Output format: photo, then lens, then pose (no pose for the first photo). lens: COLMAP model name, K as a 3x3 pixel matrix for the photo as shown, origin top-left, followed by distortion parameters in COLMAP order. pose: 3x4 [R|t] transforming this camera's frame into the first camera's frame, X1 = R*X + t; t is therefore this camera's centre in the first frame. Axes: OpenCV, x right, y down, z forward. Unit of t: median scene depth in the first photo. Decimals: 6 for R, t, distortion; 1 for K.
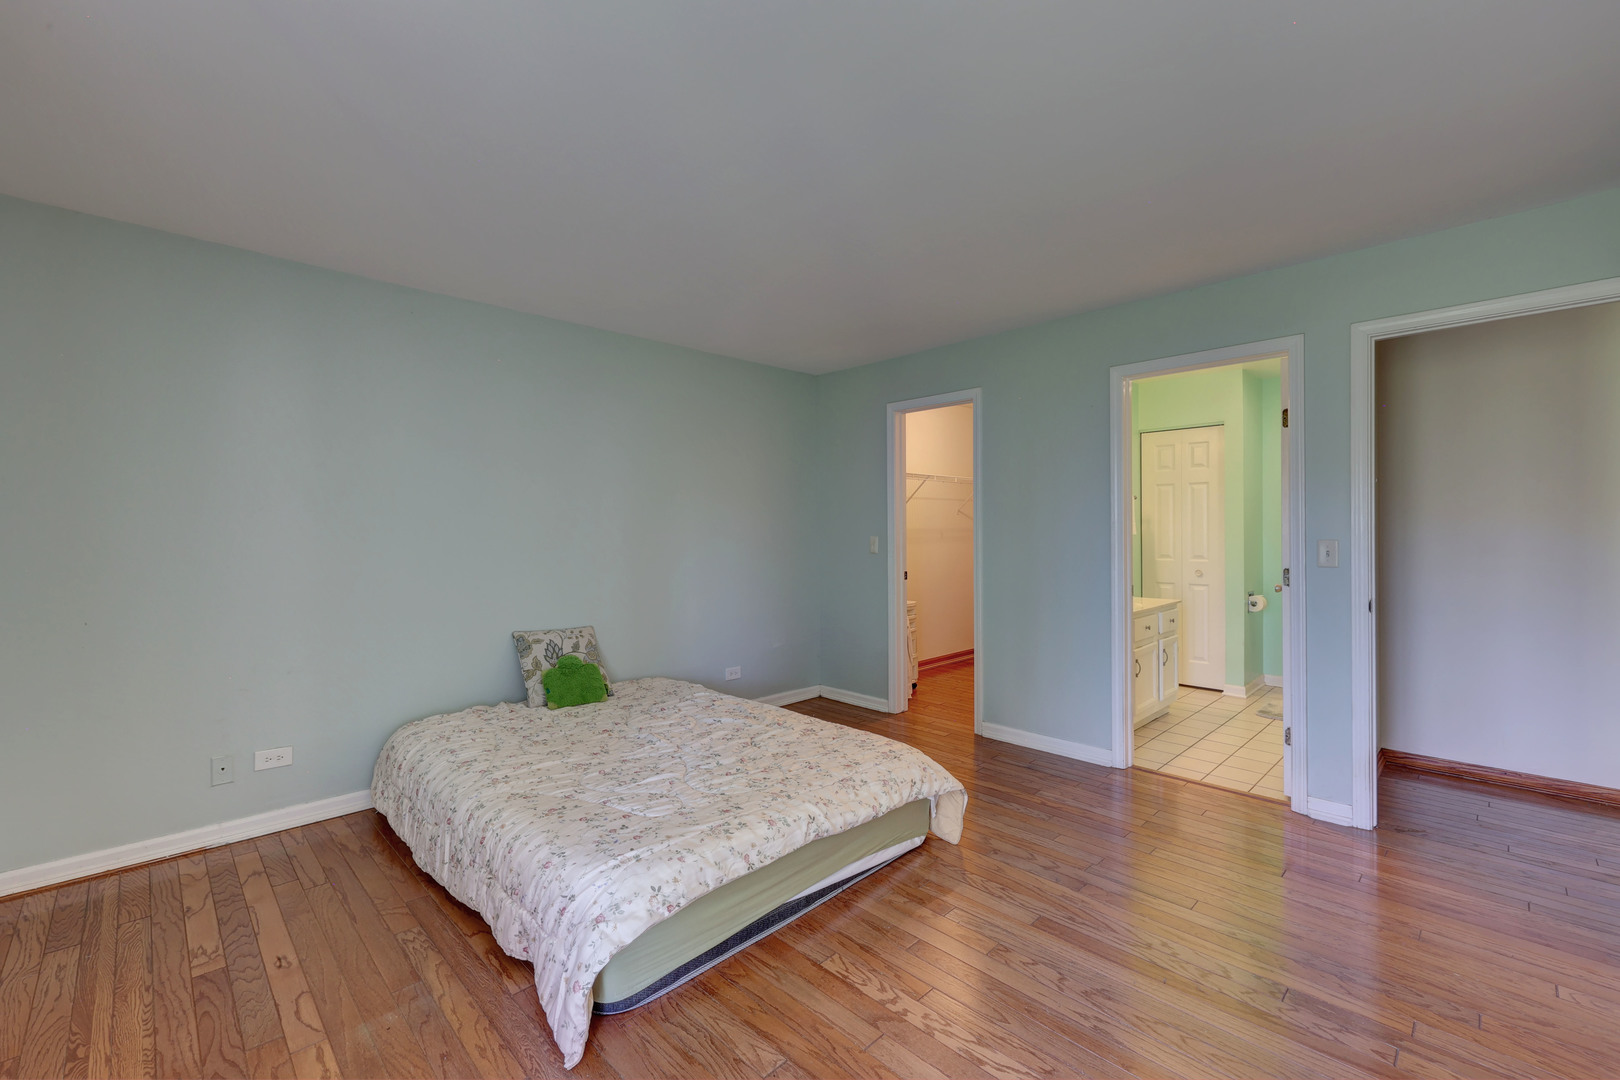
lens RADIAL K [[682.4, 0, 809.5], [0, 682.4, 534.6], [0, 0, 1]] dist [-0.000562, -0.000272]
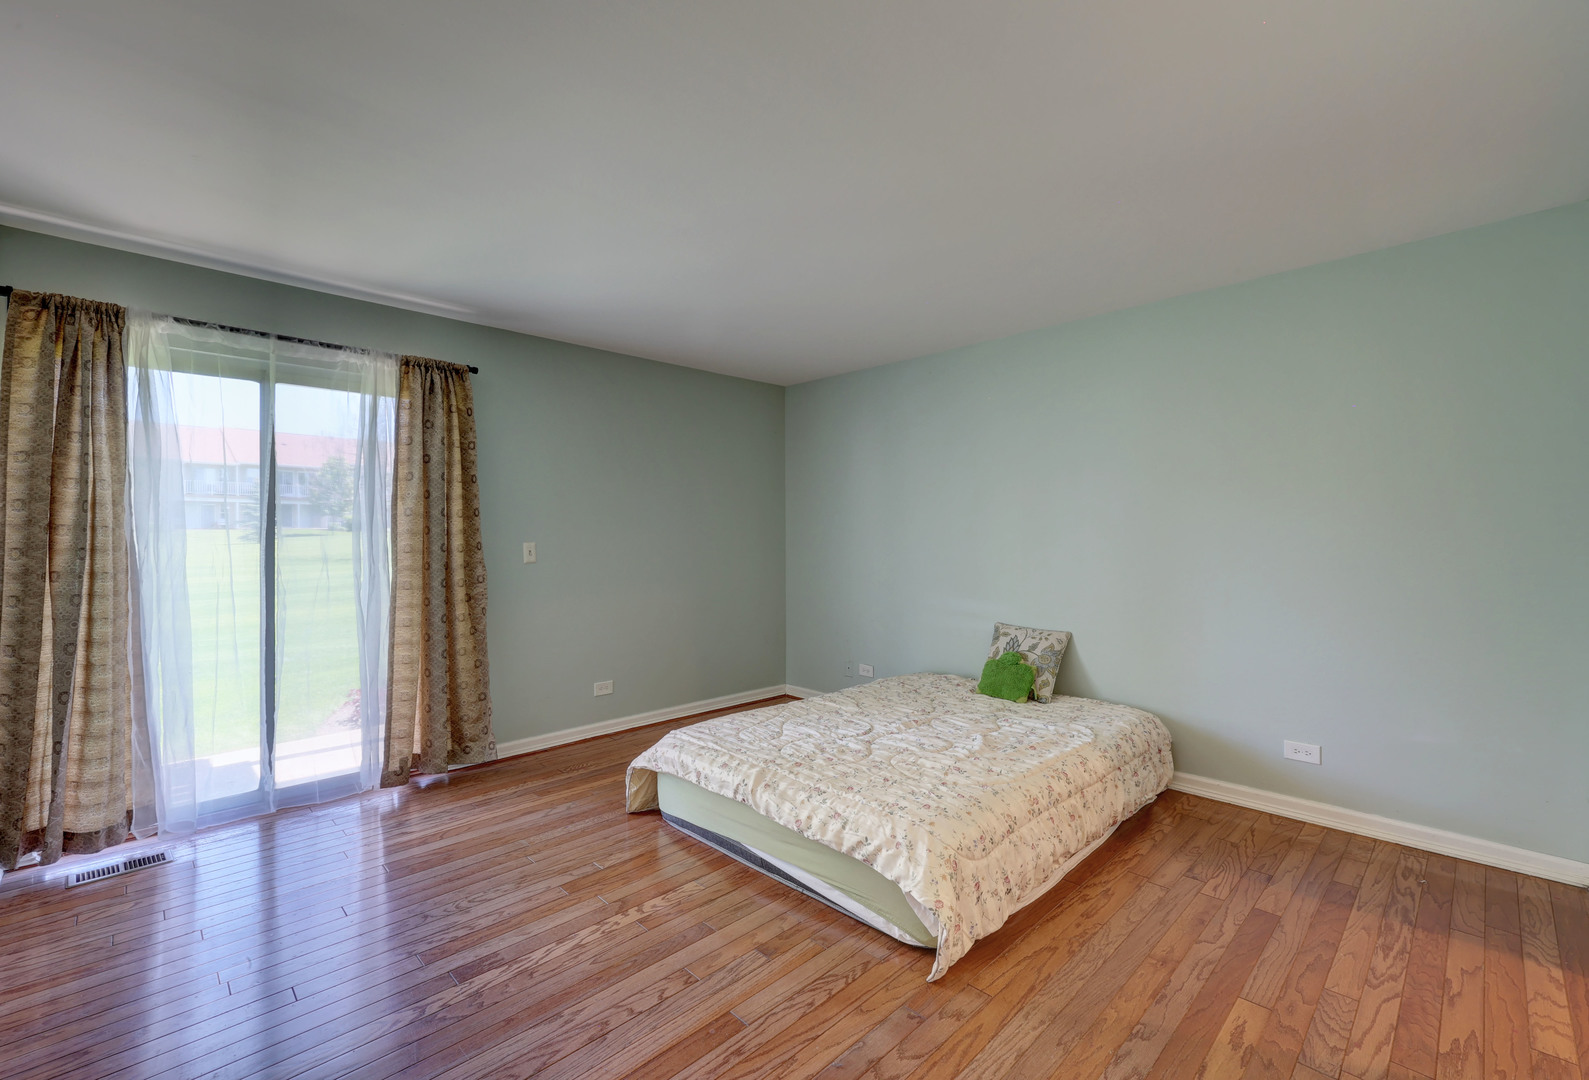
lens RADIAL K [[686.2, 0, 794.7], [0, 686.2, 533.2], [0, 0, 1]] dist [-0.001543, -0.000350]
pose [[-0.010191, 0.007589, -0.999919, 0.549616], [-0.001647, 0.999970, 0.007606, -0.011877], [0.999947, 0.001724, -0.010178, 0.513259]]
